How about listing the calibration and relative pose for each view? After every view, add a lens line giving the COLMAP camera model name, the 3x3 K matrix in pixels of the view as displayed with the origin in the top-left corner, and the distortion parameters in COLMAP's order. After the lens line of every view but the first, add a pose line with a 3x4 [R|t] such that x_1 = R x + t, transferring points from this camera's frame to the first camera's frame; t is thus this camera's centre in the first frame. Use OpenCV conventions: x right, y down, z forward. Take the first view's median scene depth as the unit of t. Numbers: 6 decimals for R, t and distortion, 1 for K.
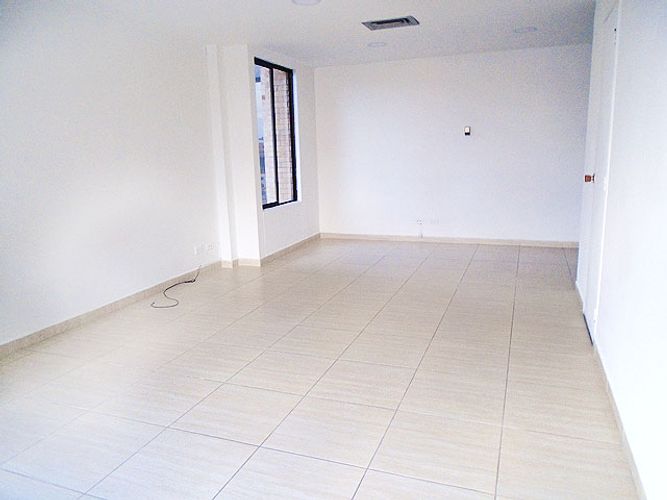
lens RADIAL K [[507.8, 0, 333.5], [0, 507.8, 250.0], [0, 0, 1]] dist [-0.004288, 0.000356]
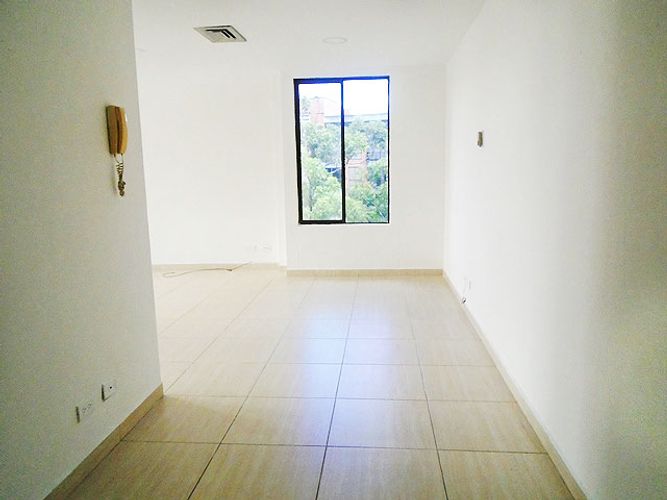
lens RADIAL K [[507.8, 0, 333.5], [0, 507.8, 250.0], [0, 0, 1]] dist [-0.004288, 0.000356]
pose [[0.269126, 0.176492, -0.946796, 0.865064], [-0.178501, 0.975174, 0.131043, -0.175718], [0.946419, 0.133737, 0.293949, 0.766979]]
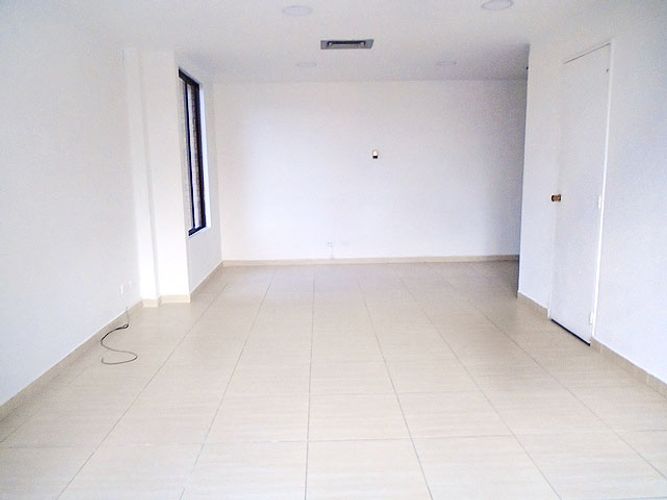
lens RADIAL K [[507.8, 0, 333.5], [0, 507.8, 250.0], [0, 0, 1]] dist [-0.004288, 0.000356]
pose [[0.926078, -0.047805, 0.374292, -0.237746], [0.064920, 0.997337, -0.033245, -0.012585], [-0.371706, 0.055087, 0.926715, 0.091377]]
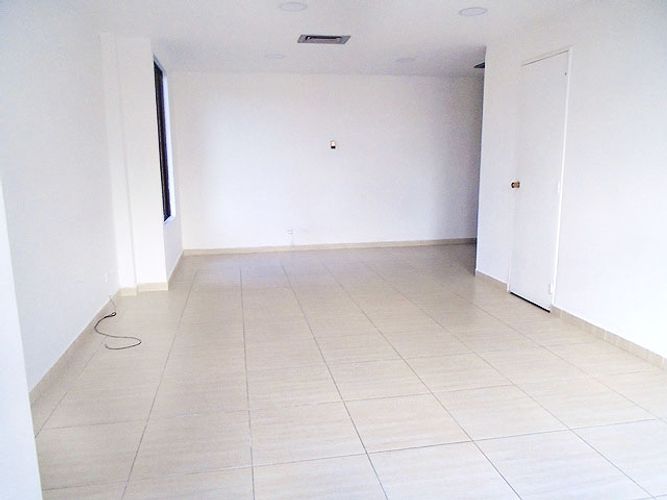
lens RADIAL K [[507.8, 0, 333.5], [0, 507.8, 250.0], [0, 0, 1]] dist [-0.004288, 0.000356]
pose [[0.852267, -0.073548, 0.517910, -0.349263], [0.088286, 0.996088, -0.003829, -0.008116], [-0.515603, 0.048987, 0.855426, 0.095538]]
